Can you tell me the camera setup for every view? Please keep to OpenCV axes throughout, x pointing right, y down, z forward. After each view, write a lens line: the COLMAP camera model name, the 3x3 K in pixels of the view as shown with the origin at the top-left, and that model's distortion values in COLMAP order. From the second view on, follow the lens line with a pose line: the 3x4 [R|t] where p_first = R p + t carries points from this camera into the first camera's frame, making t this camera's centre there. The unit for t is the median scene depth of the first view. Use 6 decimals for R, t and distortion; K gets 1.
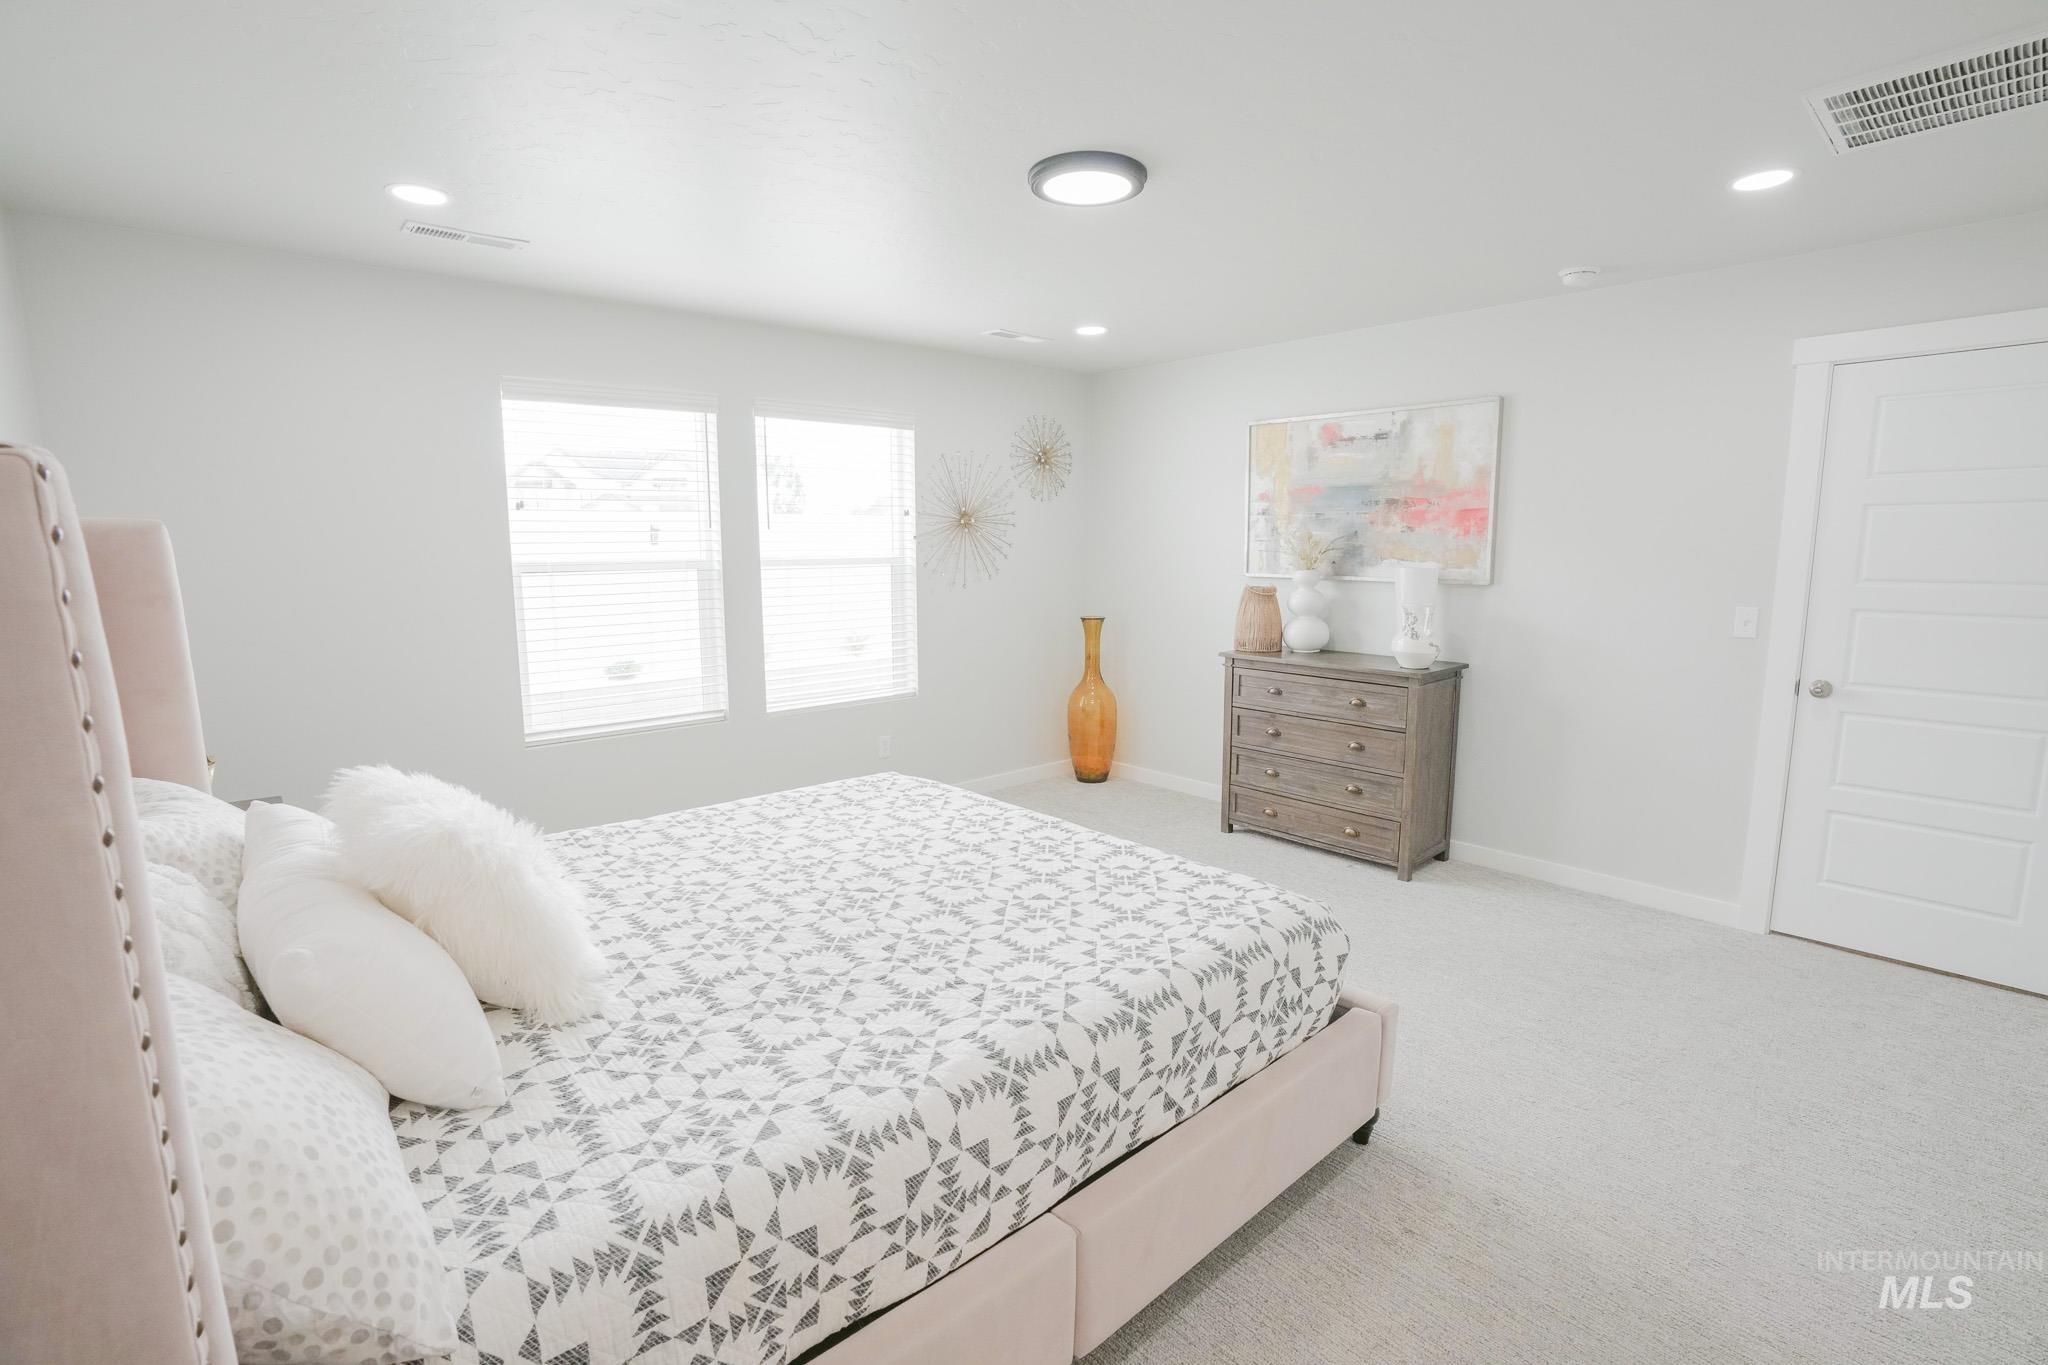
lens RADIAL K [[933.3, 0, 1031.0], [0, 933.3, 690.3], [0, 0, 1]] dist [-0.021861, 0.006486]
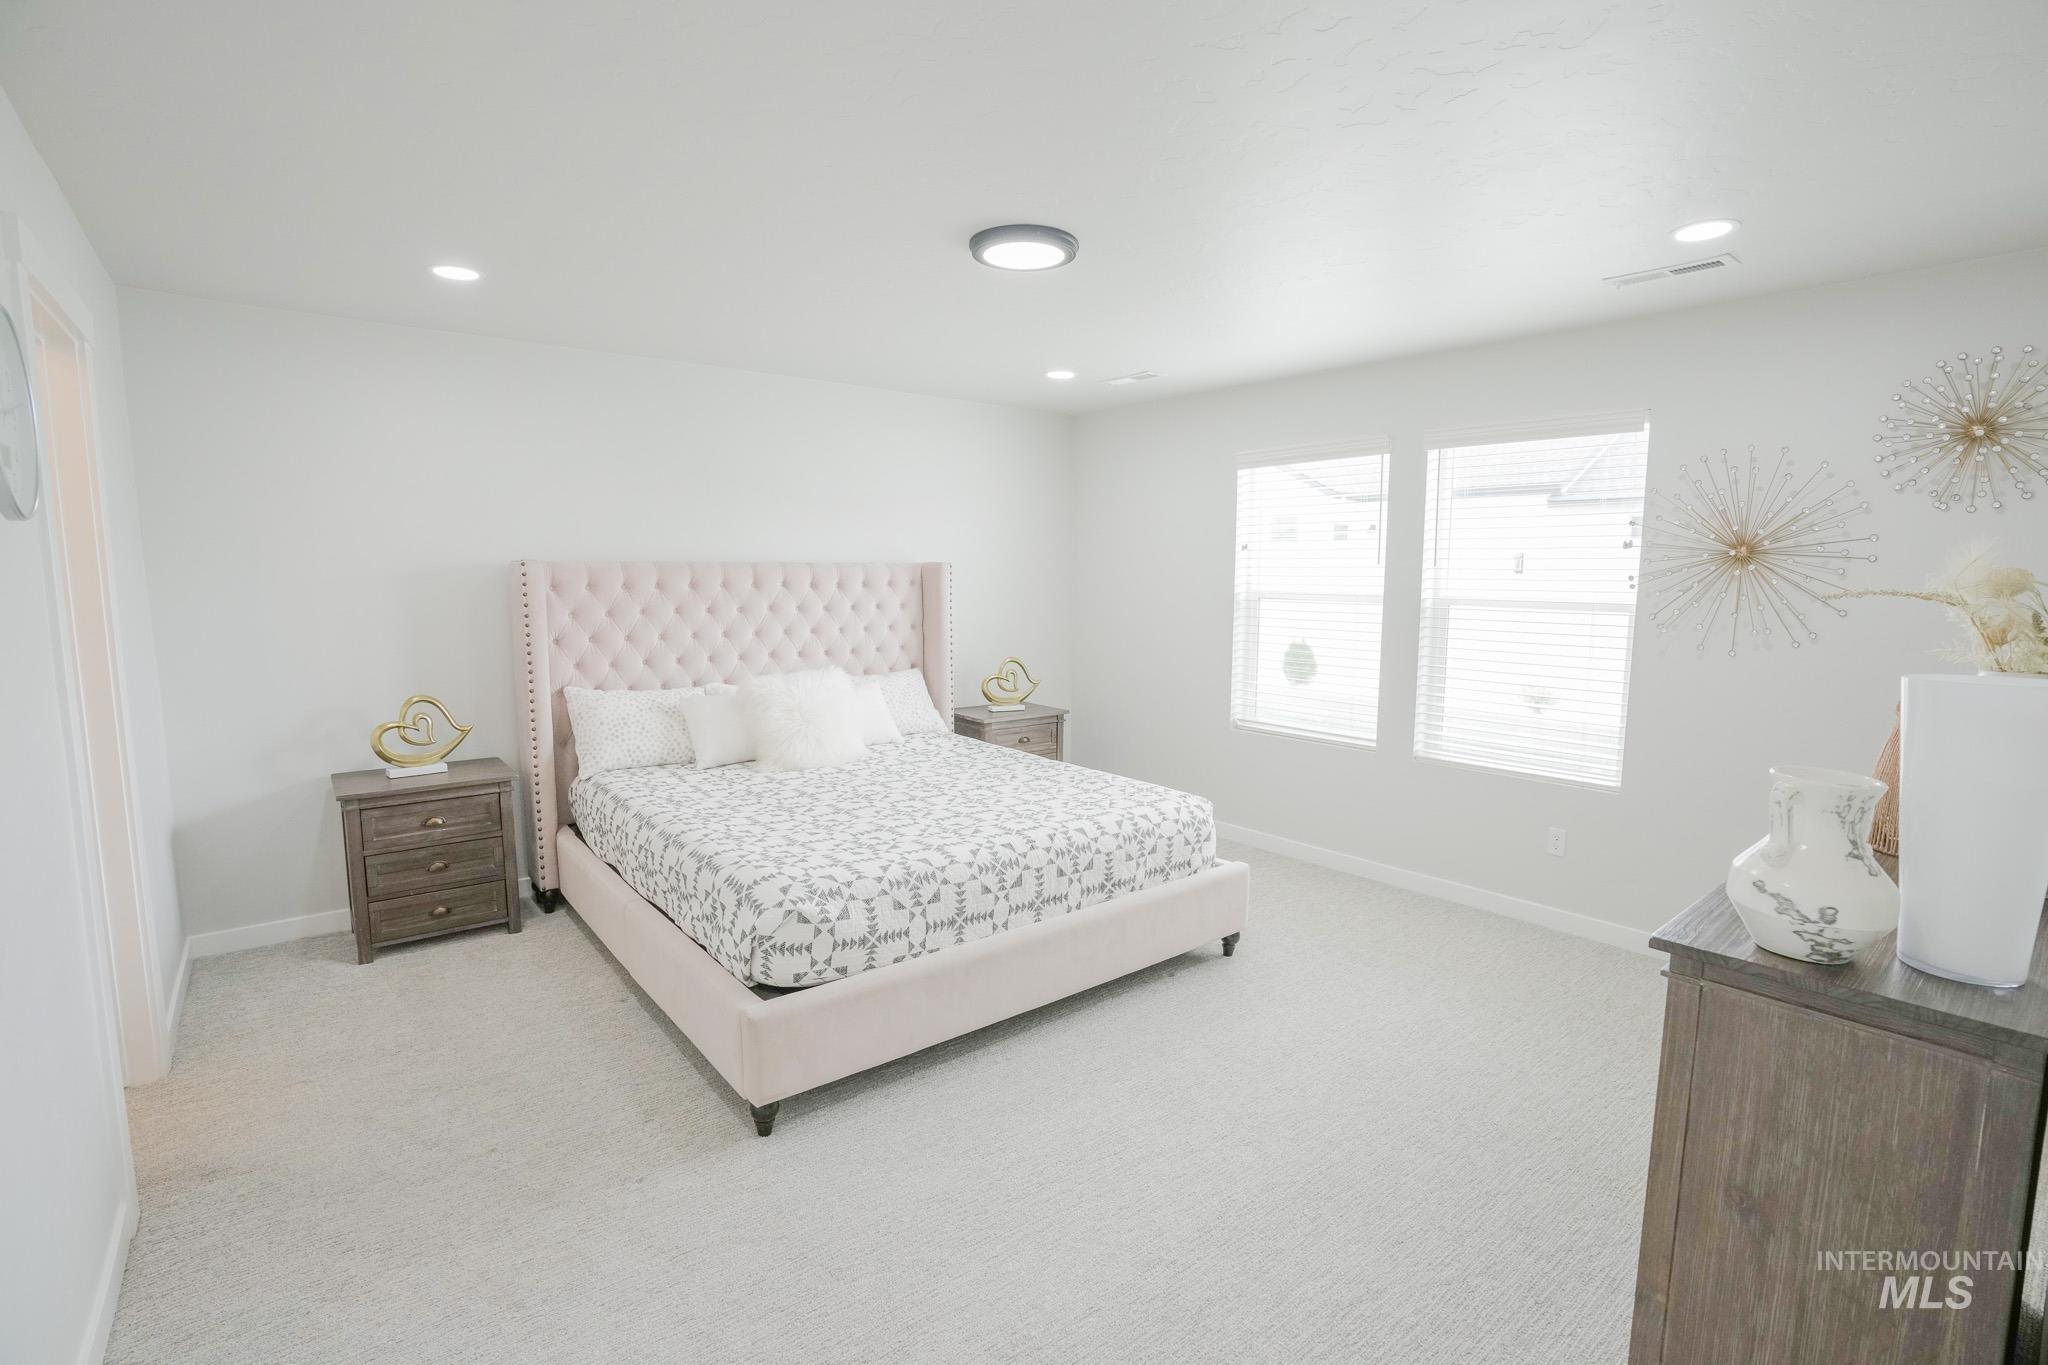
lens RADIAL K [[933.3, 0, 1022.2], [0, 933.3, 675.5], [0, 0, 1]] dist [-0.021861, 0.006486]
pose [[-0.044978, 0.116949, -0.992119, 0.716951], [-0.167531, 0.978176, 0.122901, -0.114990], [0.984840, 0.171738, -0.024404, 0.660025]]
